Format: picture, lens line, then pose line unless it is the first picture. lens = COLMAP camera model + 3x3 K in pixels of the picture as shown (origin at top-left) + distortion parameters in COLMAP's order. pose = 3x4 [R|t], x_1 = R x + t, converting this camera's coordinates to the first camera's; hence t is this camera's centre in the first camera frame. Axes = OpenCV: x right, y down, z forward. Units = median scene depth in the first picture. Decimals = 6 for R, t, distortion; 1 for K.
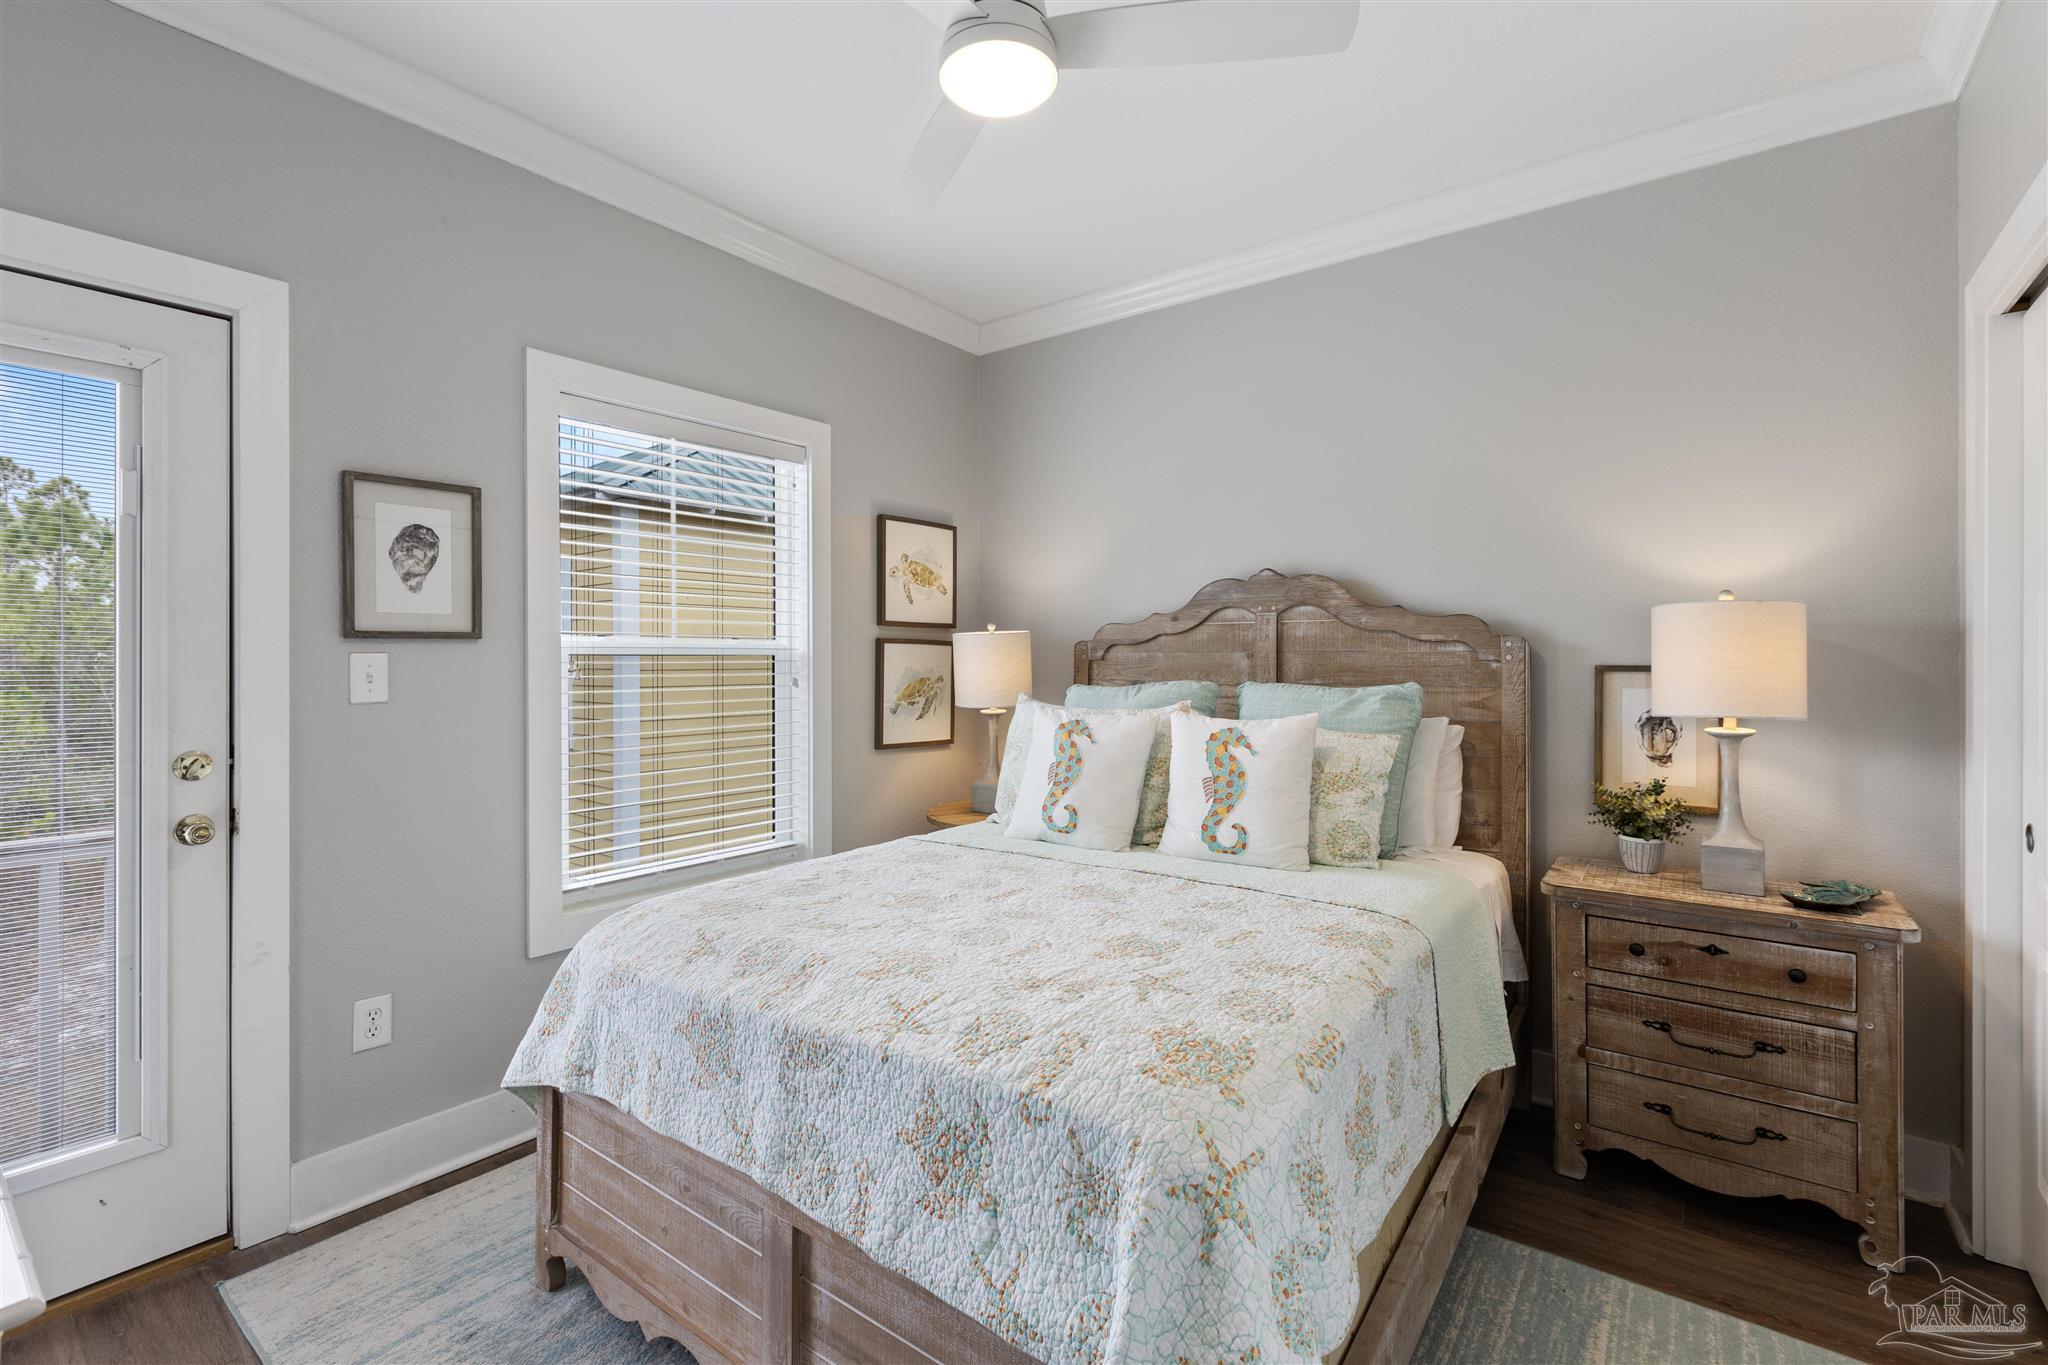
lens RADIAL K [[915.5, 0, 1029.9], [0, 915.5, 675.1], [0, 0, 1]] dist [0.002011, 0.000031]
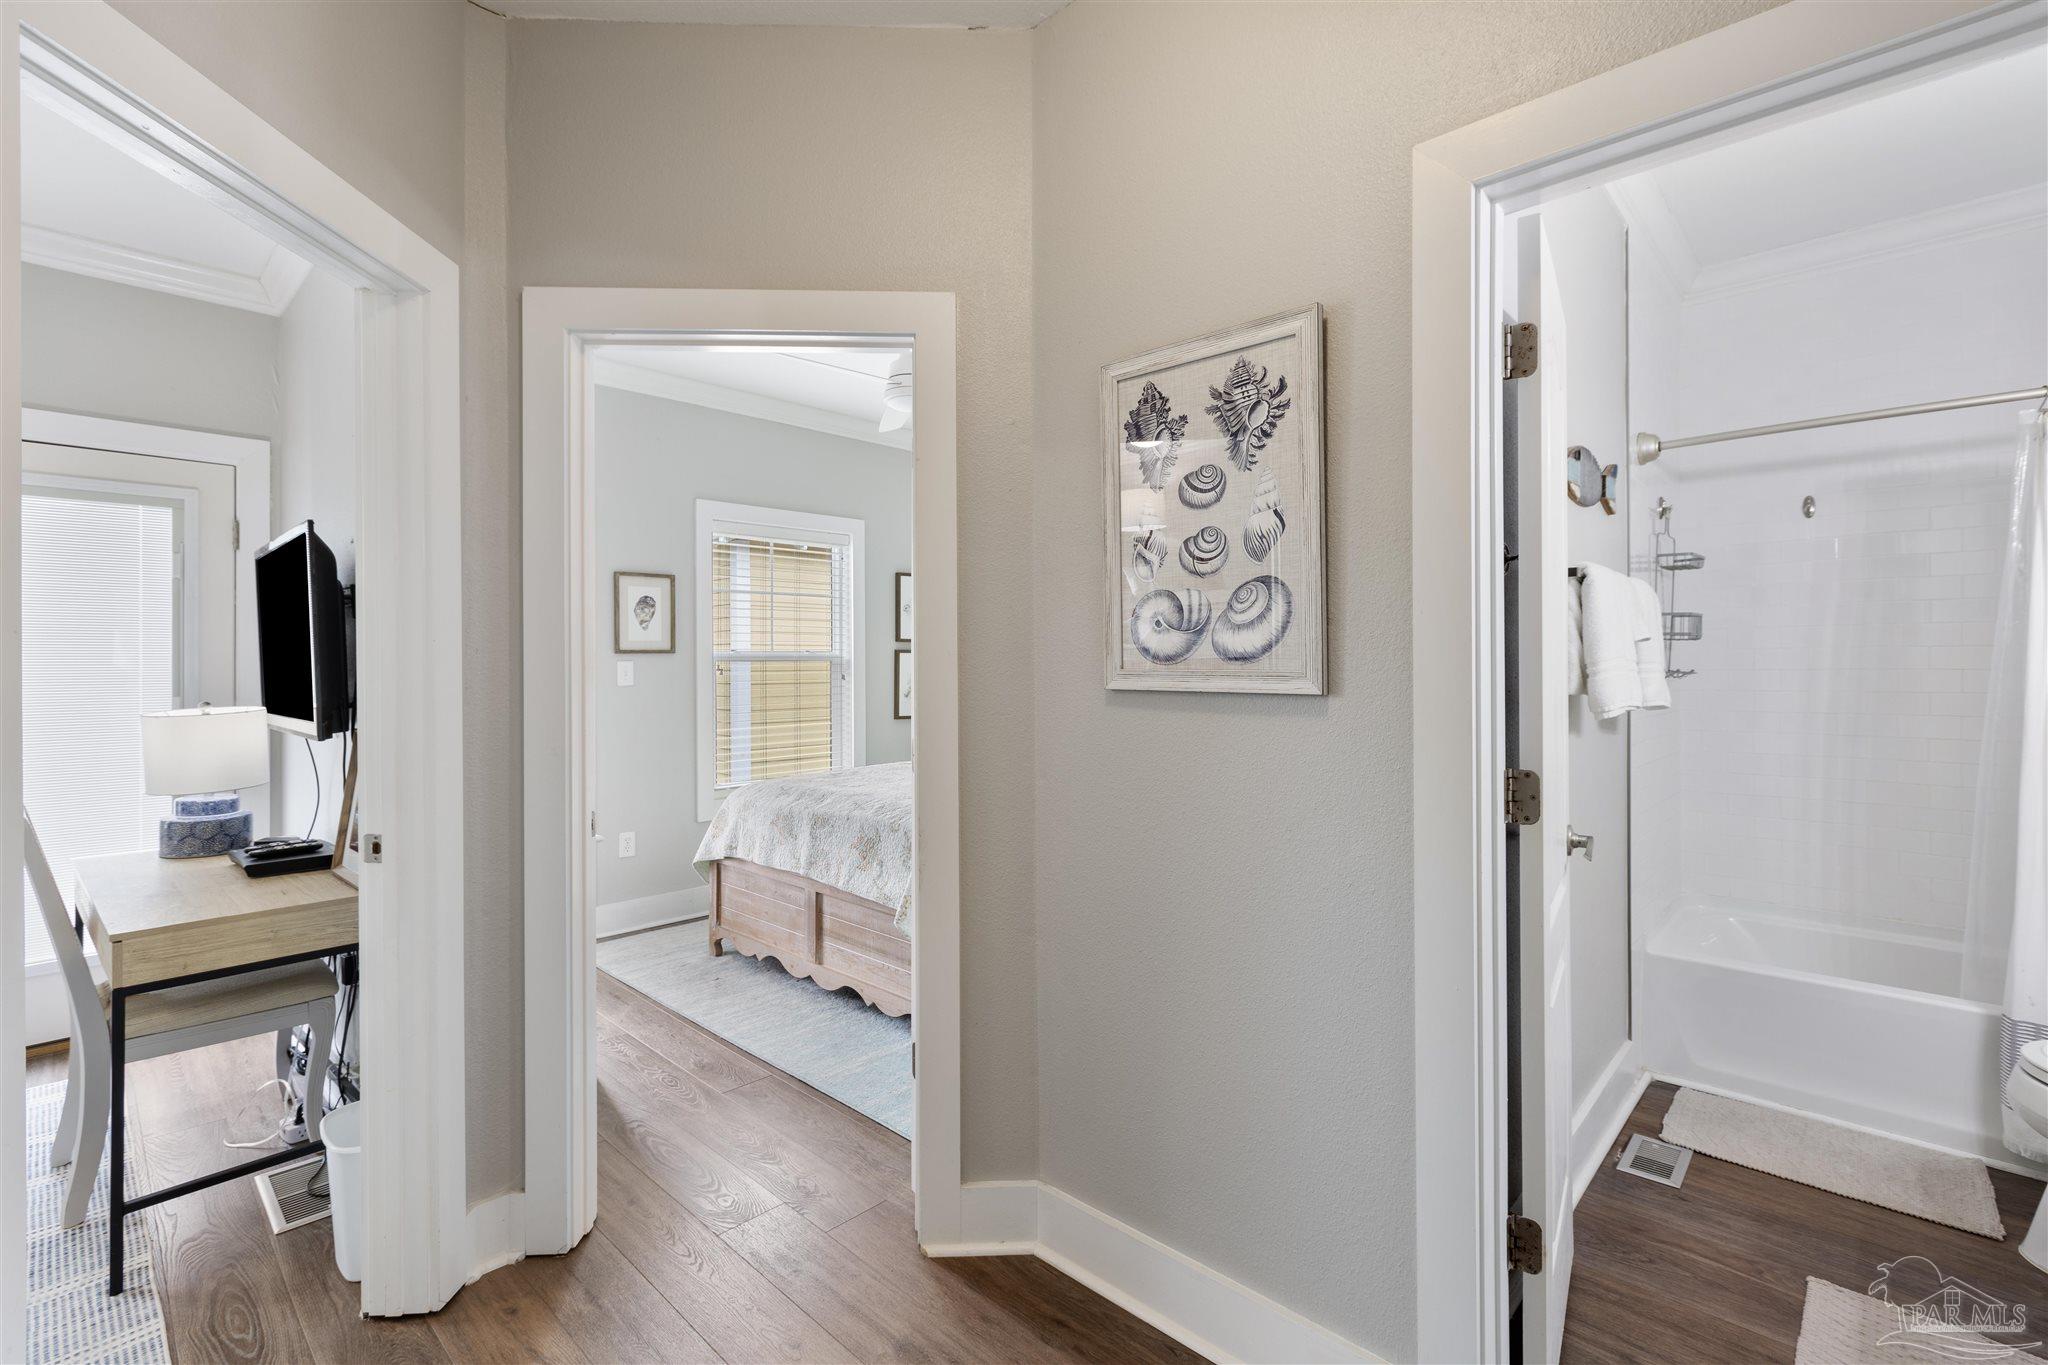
lens RADIAL K [[915.5, 0, 1019.7], [0, 915.5, 671.8], [0, 0, 1]] dist [0.002011, 0.000031]
pose [[0.993926, 0.001095, -0.110046, 0.432793], [-0.001497, 0.999993, -0.003572, 0.006660], [0.110041, 0.003715, 0.993920, -1.083996]]
